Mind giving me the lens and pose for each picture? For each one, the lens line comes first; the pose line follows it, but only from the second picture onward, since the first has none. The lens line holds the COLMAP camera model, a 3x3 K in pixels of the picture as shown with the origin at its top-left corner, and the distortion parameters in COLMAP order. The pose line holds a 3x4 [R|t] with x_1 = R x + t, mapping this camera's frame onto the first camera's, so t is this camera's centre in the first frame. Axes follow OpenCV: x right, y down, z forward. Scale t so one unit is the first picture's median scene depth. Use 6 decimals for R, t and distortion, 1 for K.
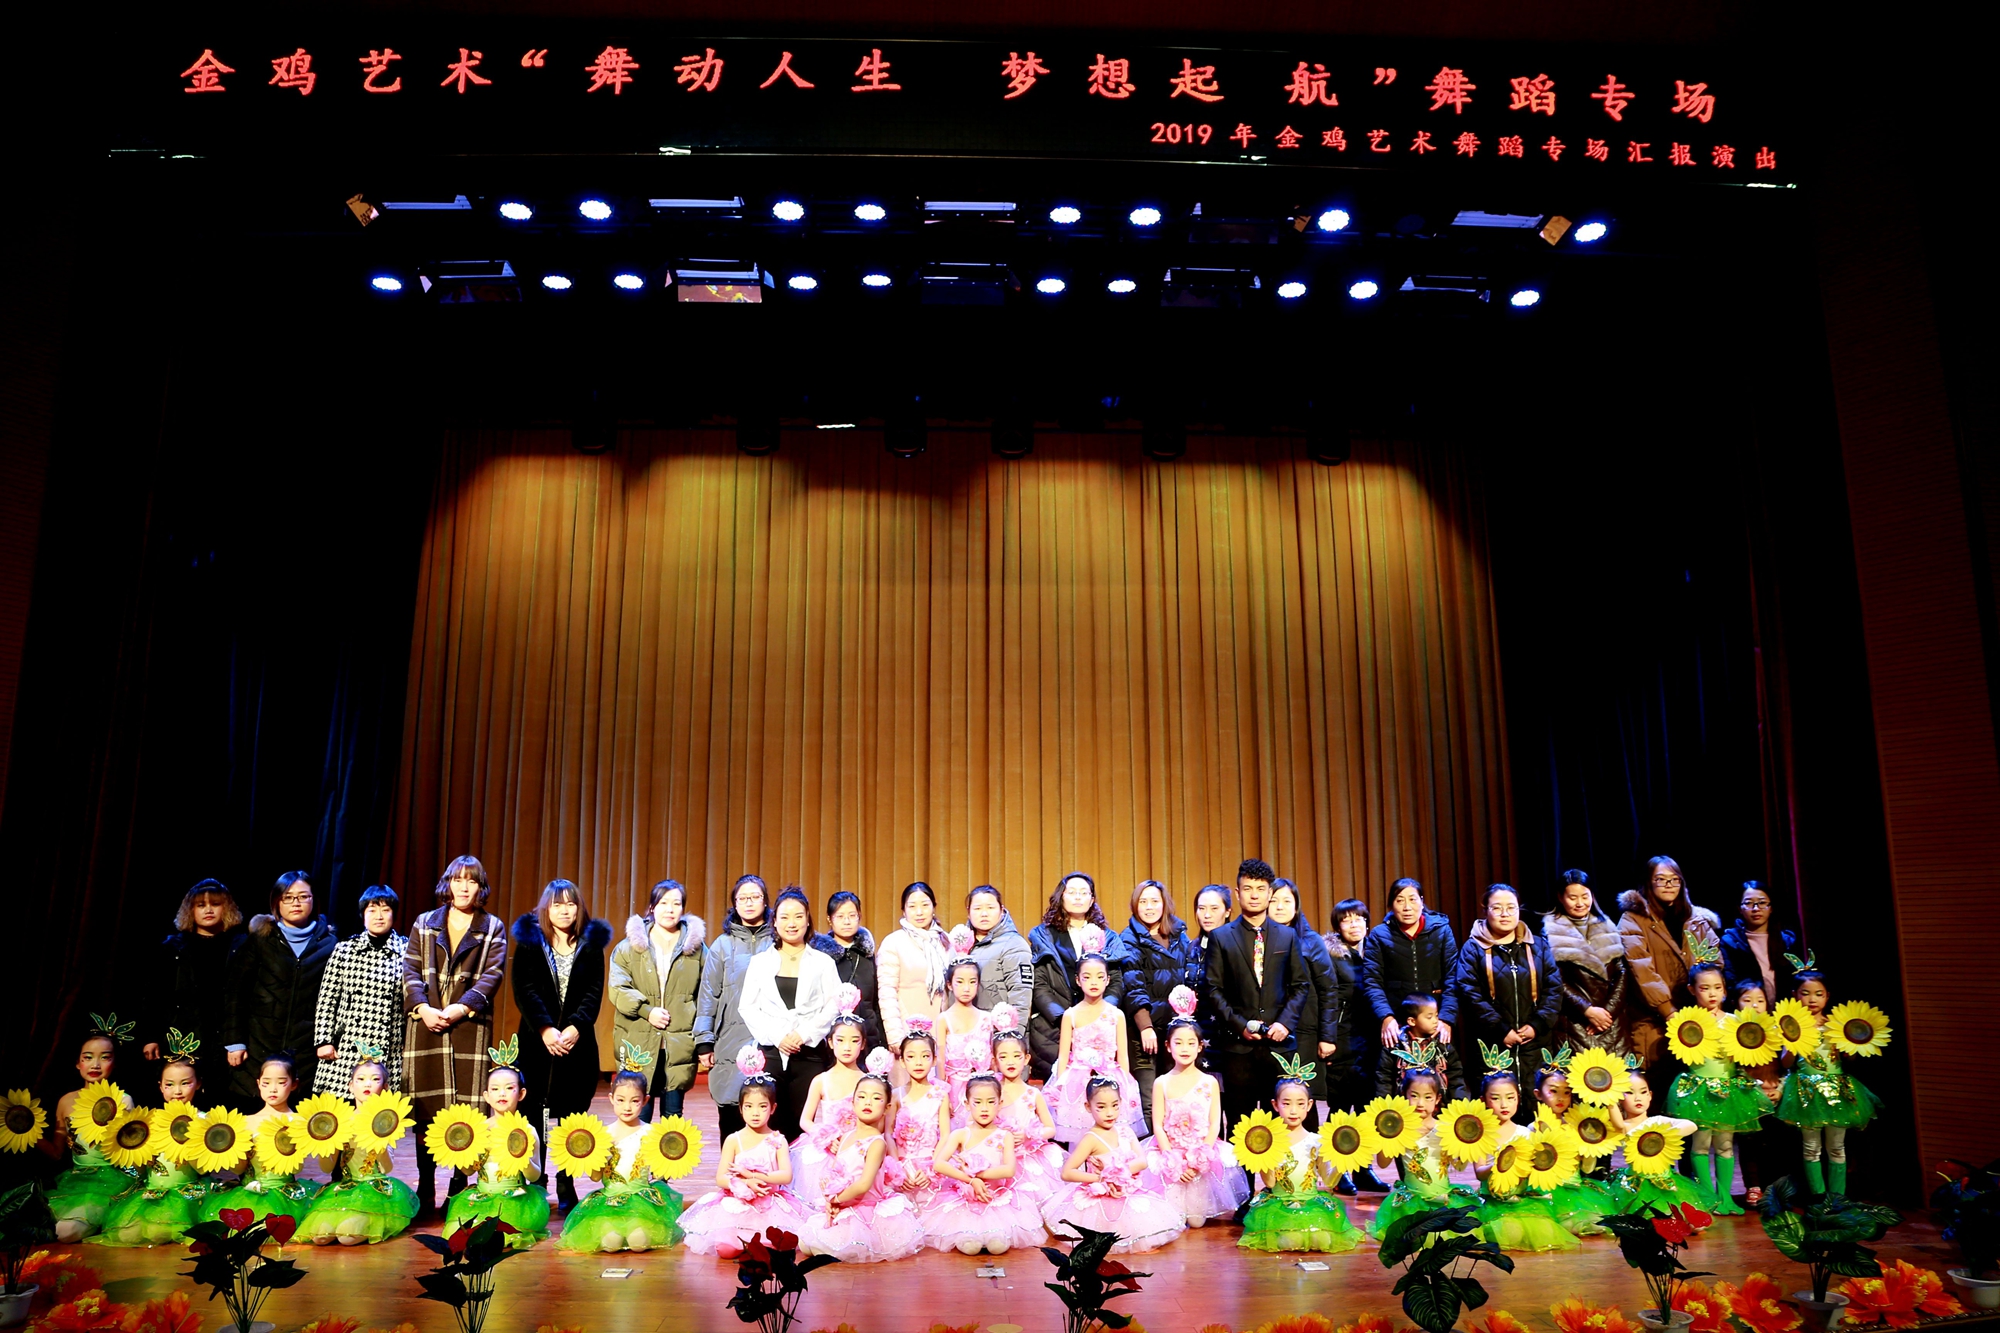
lens RADIAL K [[1391.1, 0, 992.3], [0, 1391.1, 656.9], [0, 0, 1]] dist [-0.099526, 0.025335]
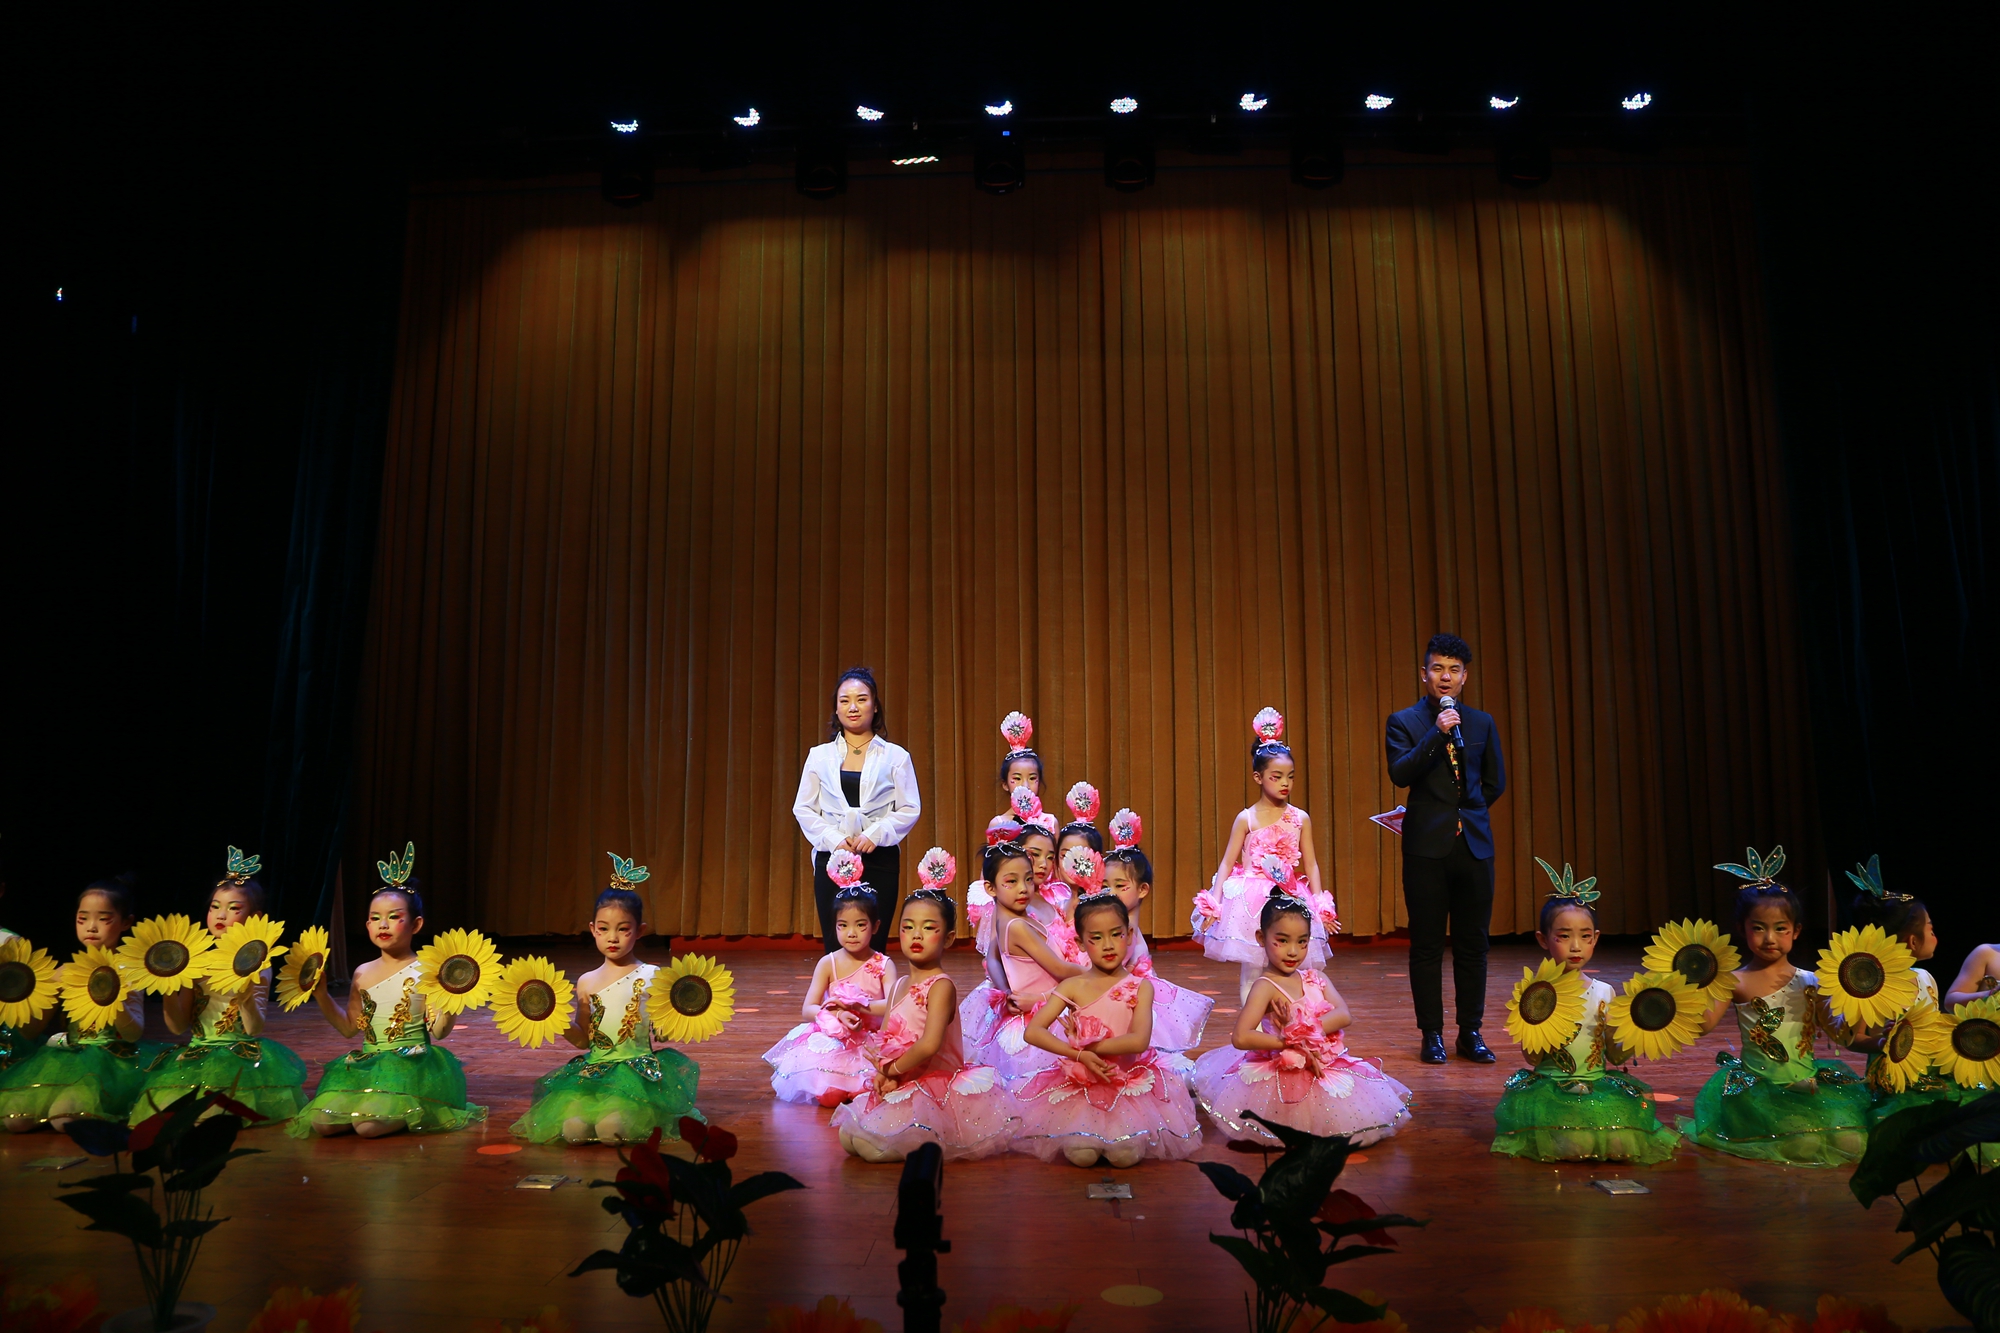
lens RADIAL K [[1391.1, 0, 994.6], [0, 1391.1, 661.0], [0, 0, 1]] dist [-0.099526, 0.025335]
pose [[0.996076, -0.013529, -0.087460, 0.001928], [0.020193, 0.996921, 0.075768, 0.066878], [0.086166, -0.077236, 0.993282, 0.163619]]
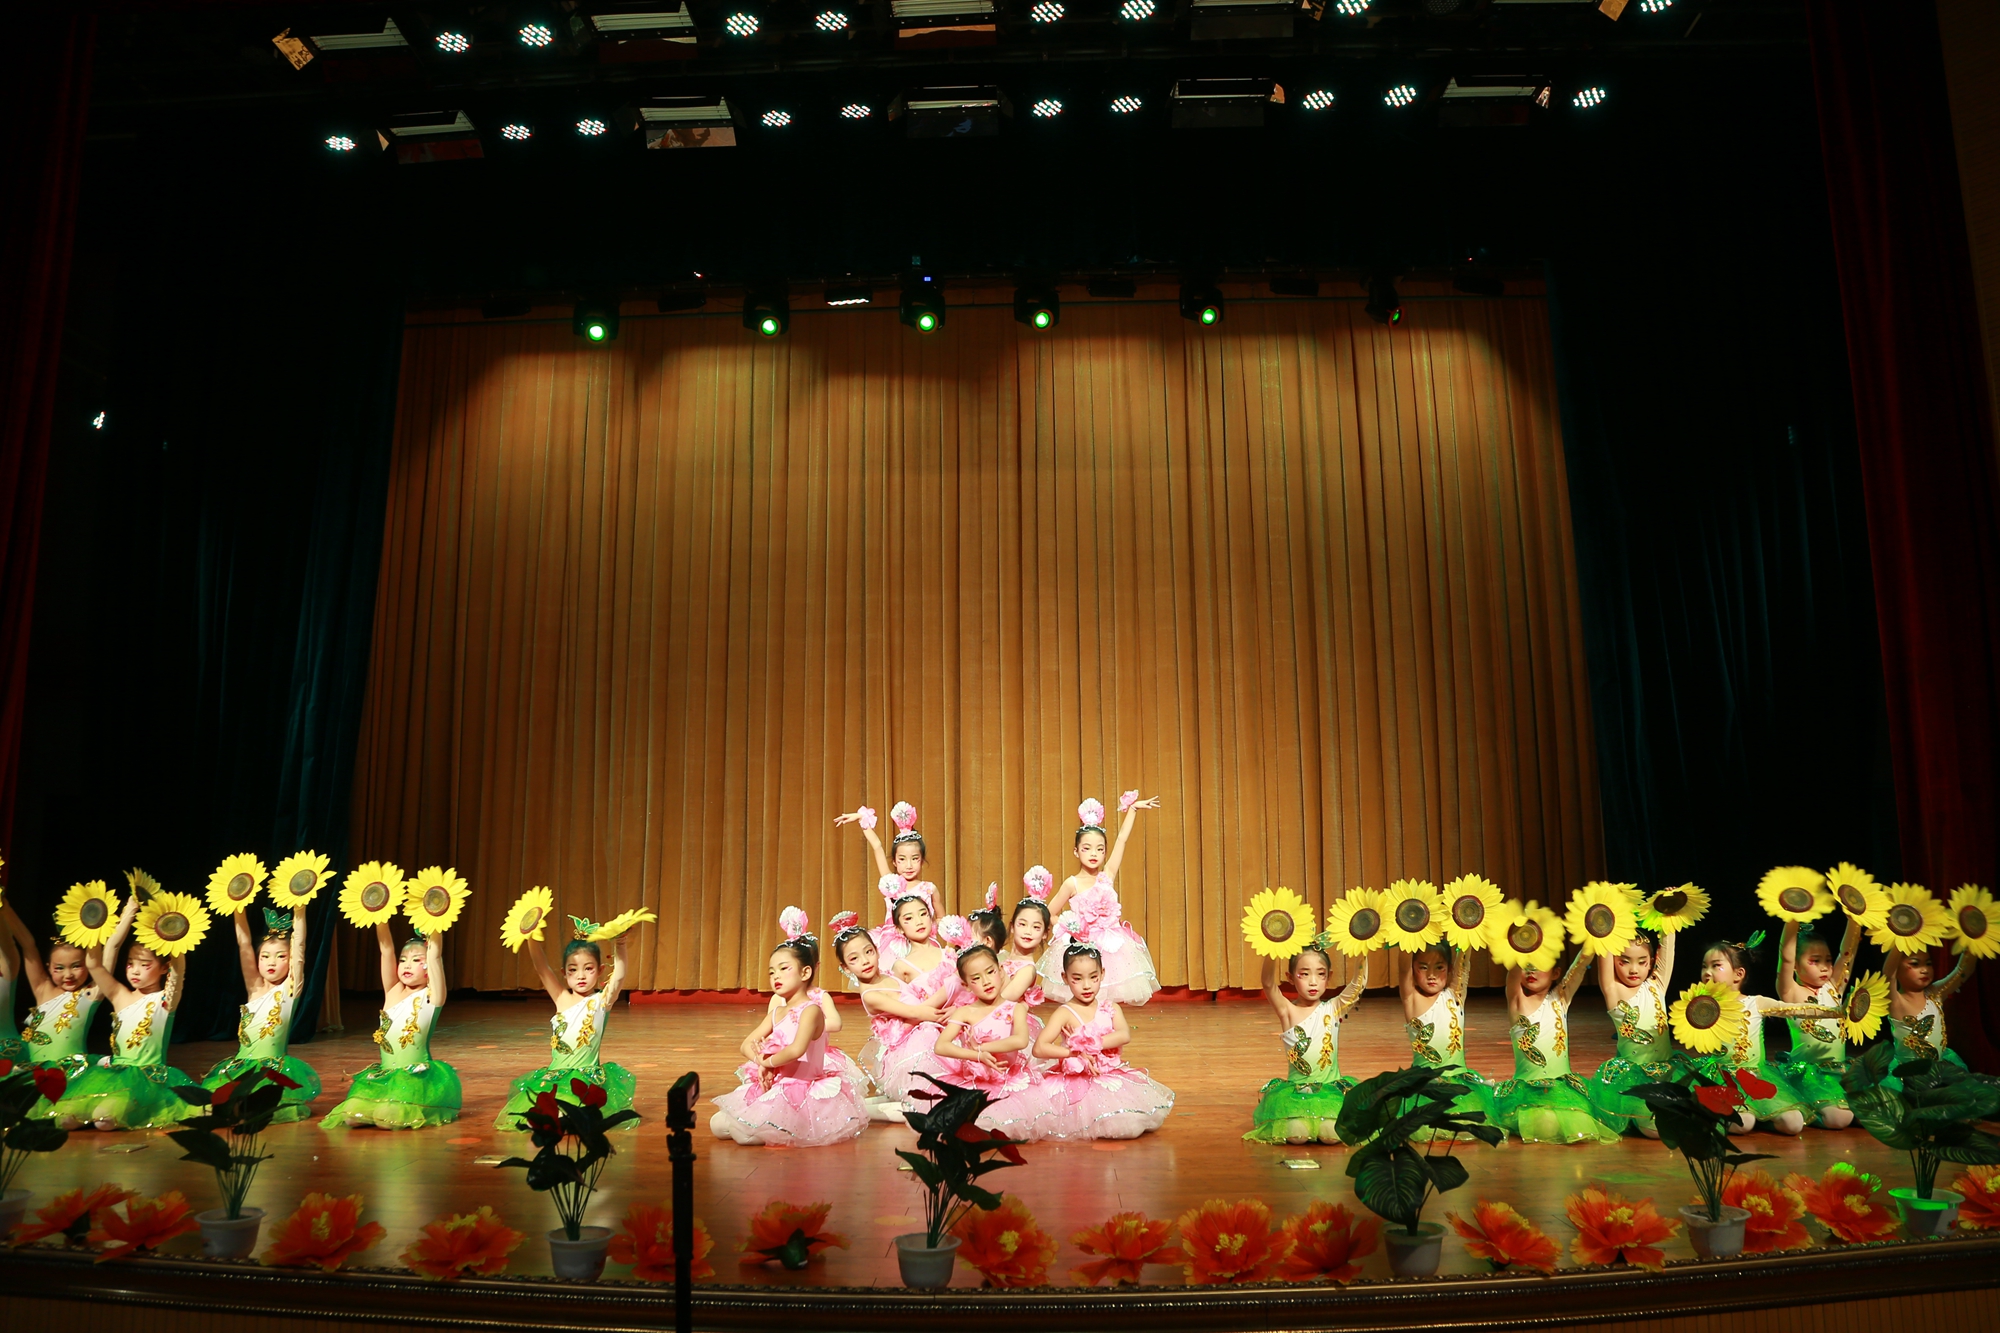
lens RADIAL K [[1391.1, 0, 990.9], [0, 1391.1, 668.0], [0, 0, 1]] dist [-0.099526, 0.025335]
pose [[0.996442, -0.019707, -0.081940, 0.052872], [0.022630, 0.999134, 0.034902, 0.048264], [0.081181, -0.036633, 0.996026, 0.068844]]
